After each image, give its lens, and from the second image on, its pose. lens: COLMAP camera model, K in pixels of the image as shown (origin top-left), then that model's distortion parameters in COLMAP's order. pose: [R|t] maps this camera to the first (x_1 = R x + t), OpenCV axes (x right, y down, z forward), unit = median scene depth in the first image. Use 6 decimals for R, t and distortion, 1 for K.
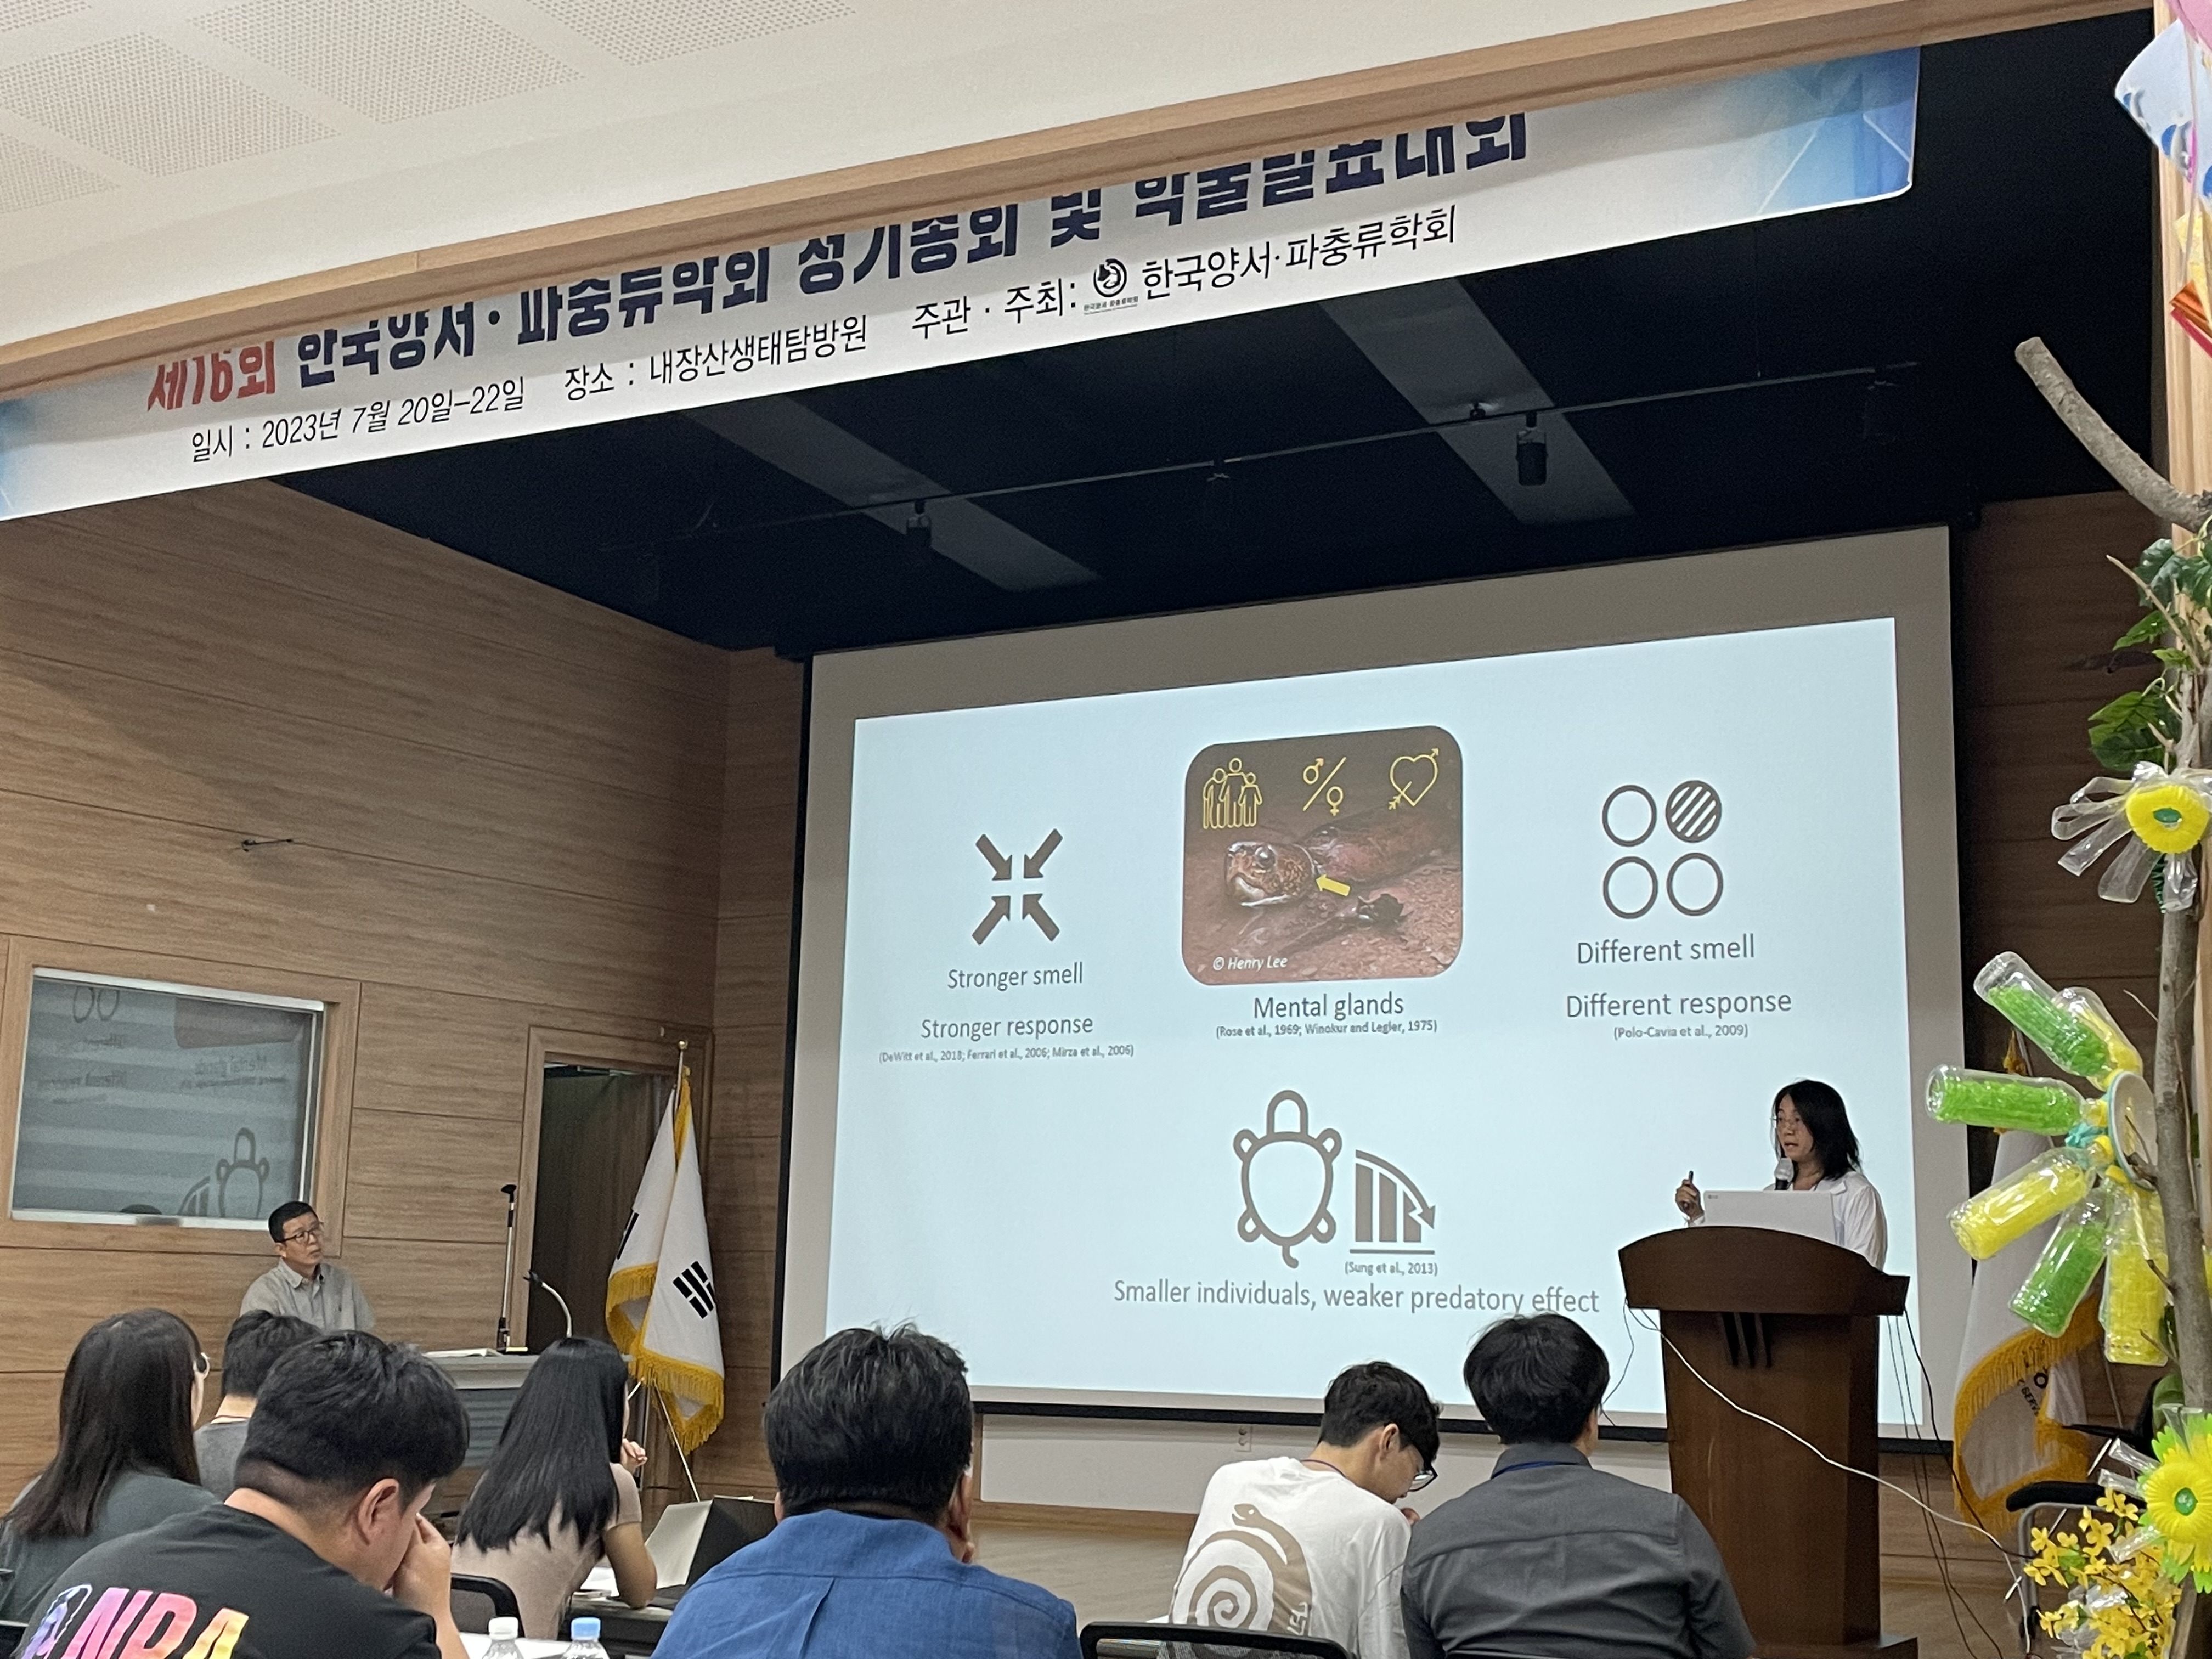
lens RADIAL K [[2879.2, 0, 1146.7], [0, 2879.2, 790.0], [0, 0, 1]] dist [0.068603, 0.000000]
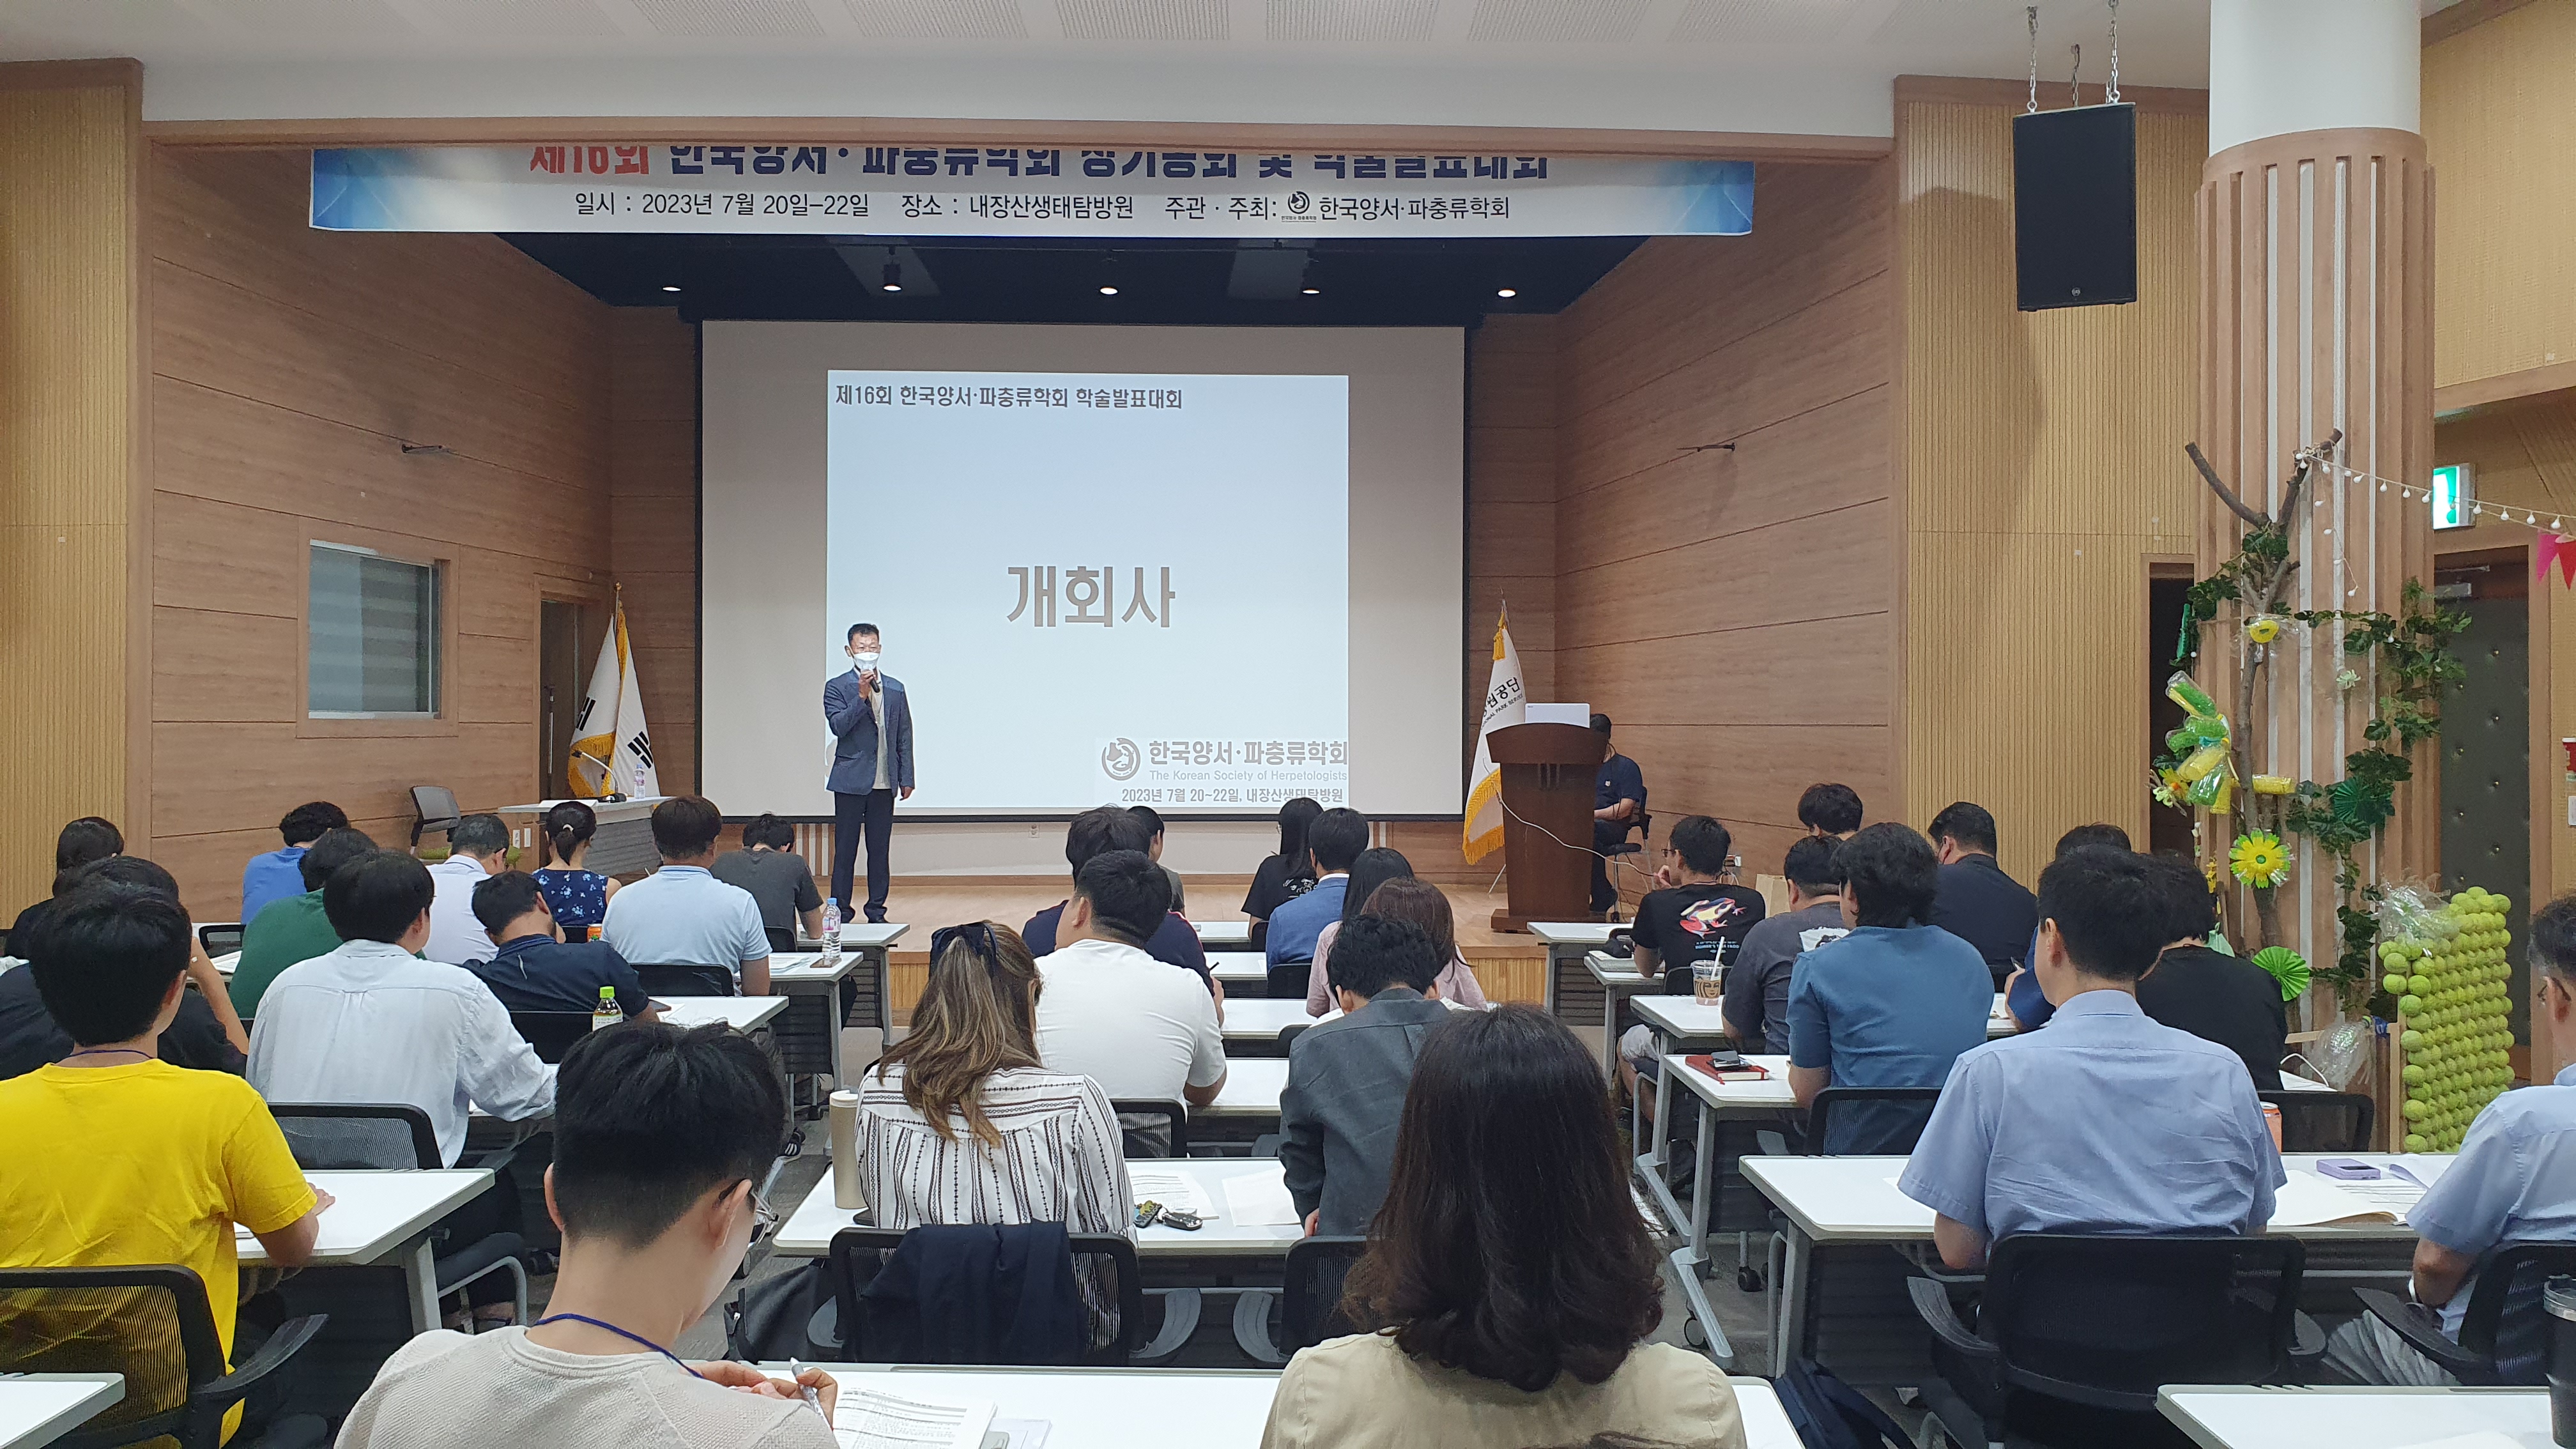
lens RADIAL K [[1997.3, 0, 1369.8], [0, 1997.3, 709.6], [0, 0, 1]] dist [0.013835, -0.006338]
pose [[0.861152, -0.014535, 0.508139, -0.520161], [-0.076199, 0.984607, 0.157300, -0.058255], [-0.502604, -0.174179, 0.846789, -0.097012]]
